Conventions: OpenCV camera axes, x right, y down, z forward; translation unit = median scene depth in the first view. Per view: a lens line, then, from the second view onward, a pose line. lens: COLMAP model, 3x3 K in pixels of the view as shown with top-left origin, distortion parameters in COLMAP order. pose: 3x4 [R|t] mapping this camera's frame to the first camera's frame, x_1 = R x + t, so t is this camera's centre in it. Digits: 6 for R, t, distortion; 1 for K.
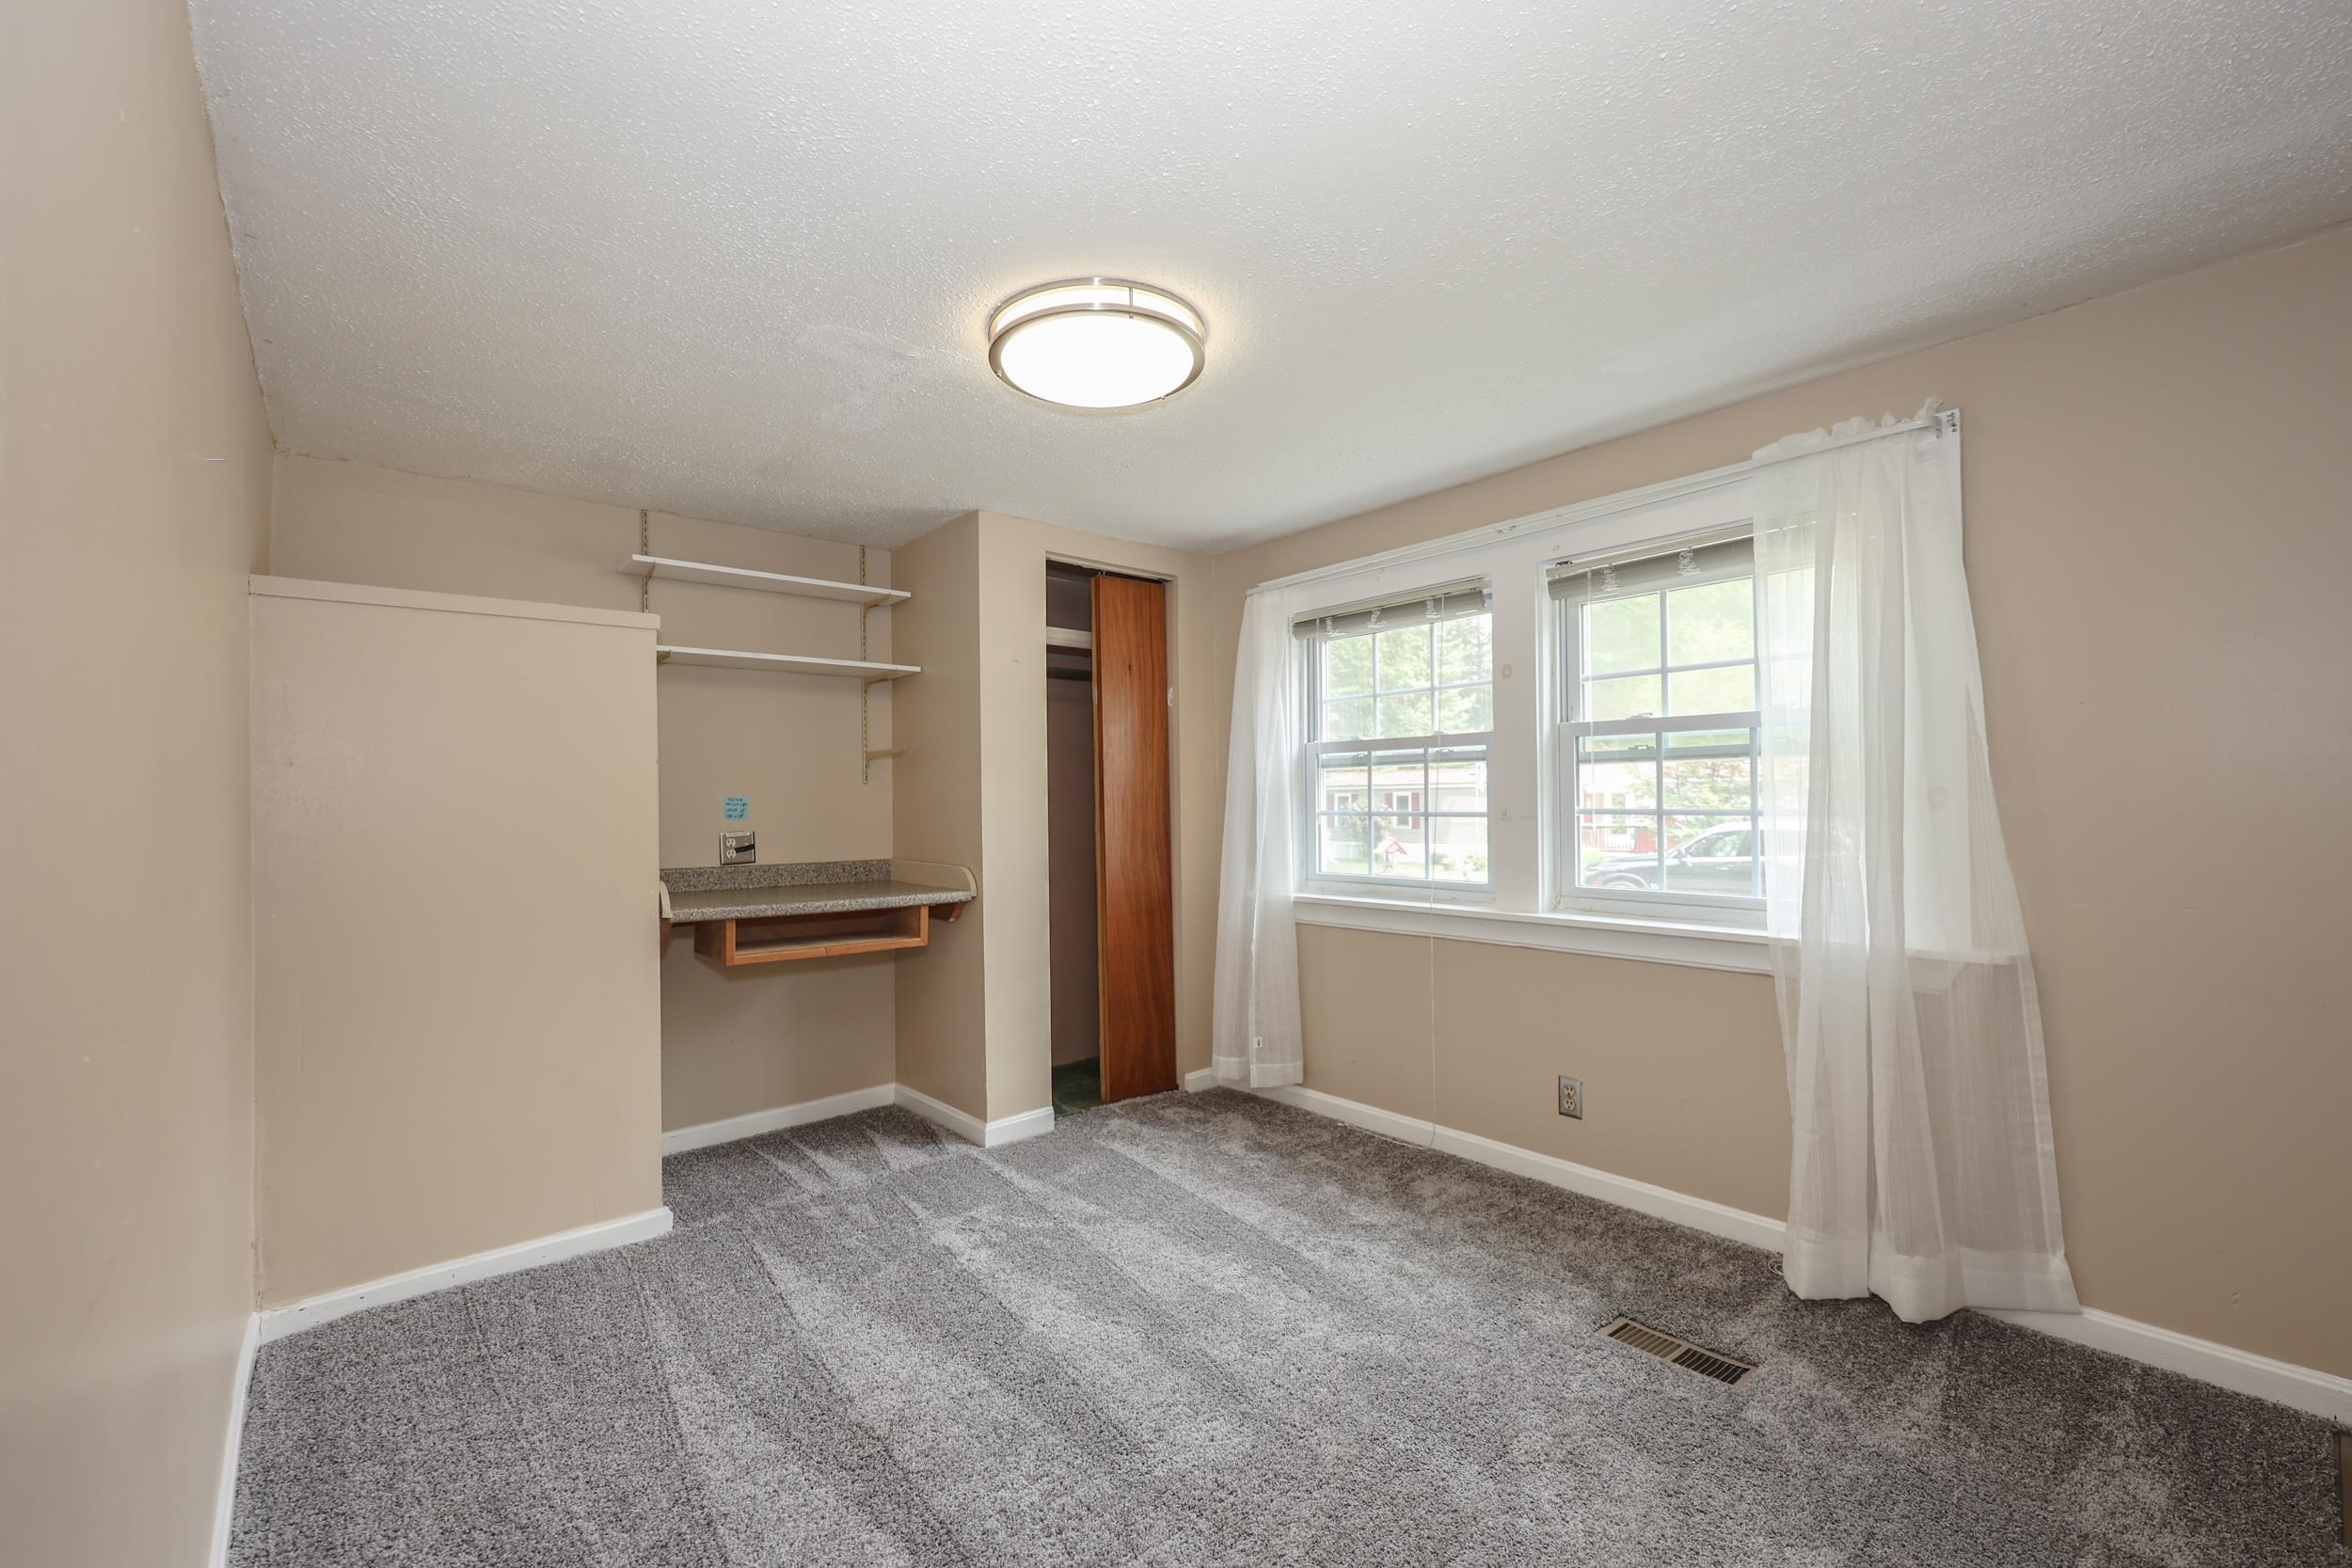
lens RADIAL K [[962.4, 0, 1171.0], [0, 962.4, 786.7], [0, 0, 1]] dist [0.002505, -0.000001]
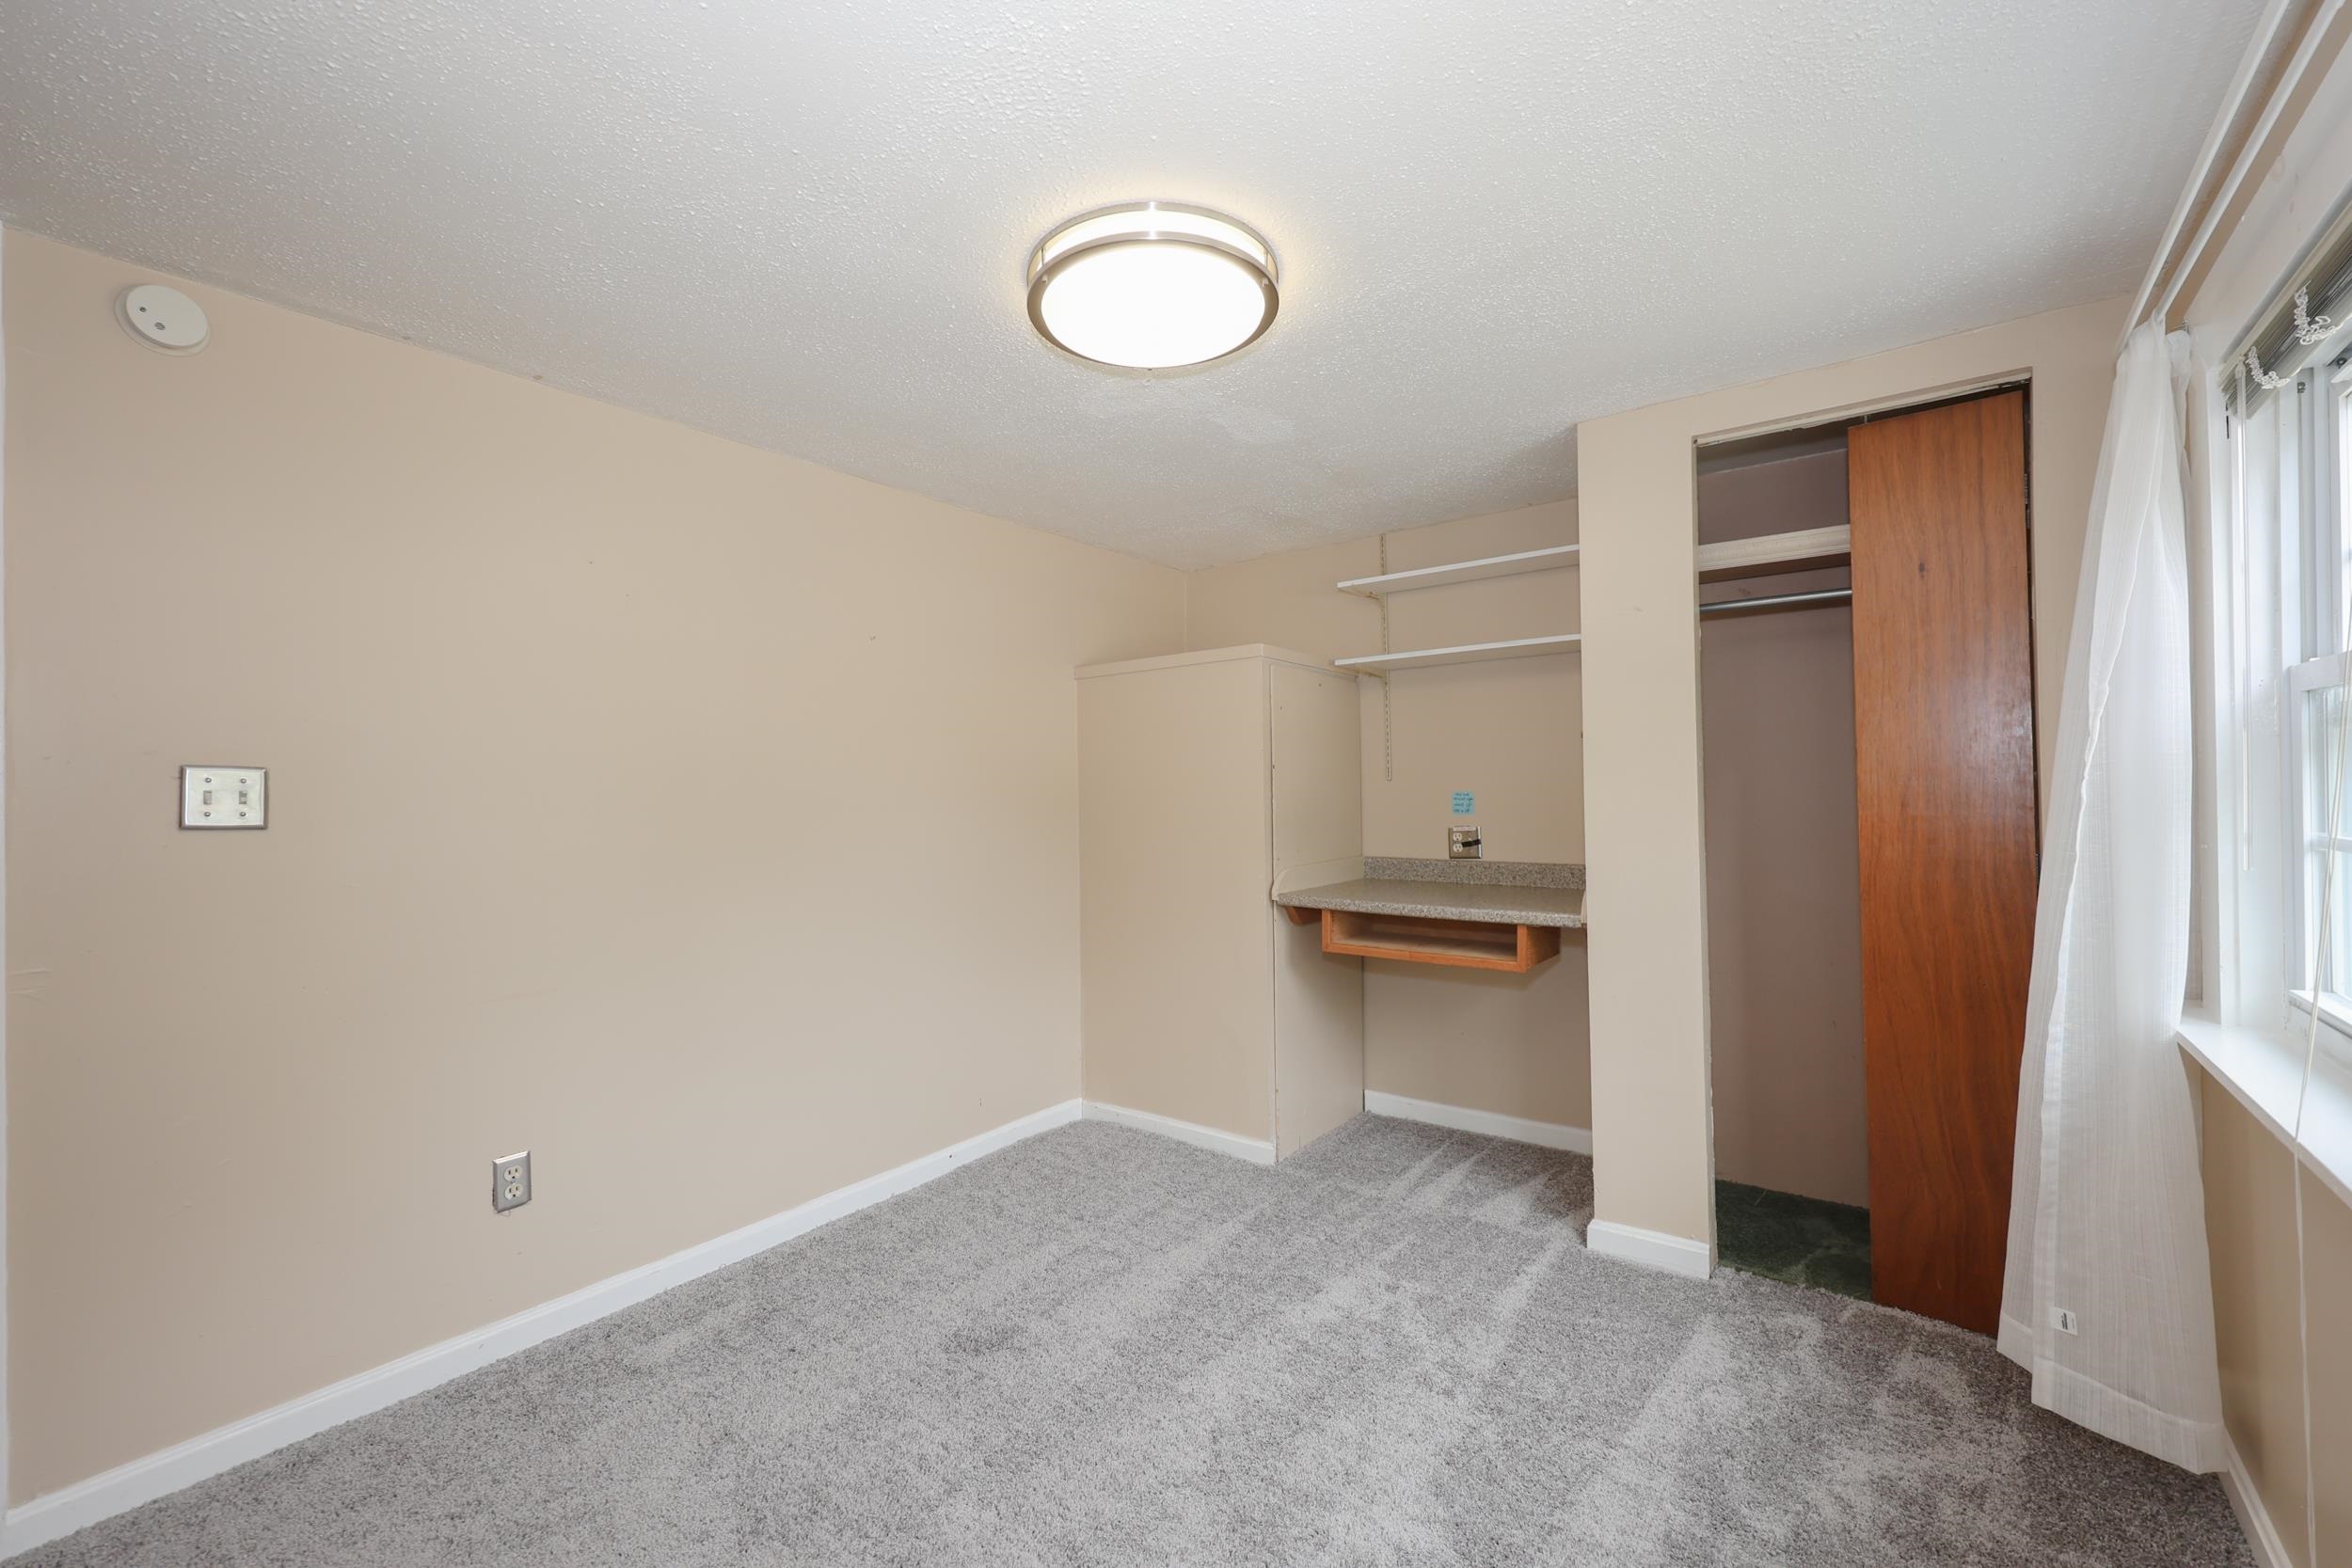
lens RADIAL K [[962.4, 0, 1178.2], [0, 962.4, 791.1], [0, 0, 1]] dist [0.002505, -0.000001]
pose [[0.226271, 0.009780, -0.974015, 0.496432], [0.030380, 0.999392, 0.017092, -0.017444], [0.973591, -0.033458, 0.225836, 0.525317]]
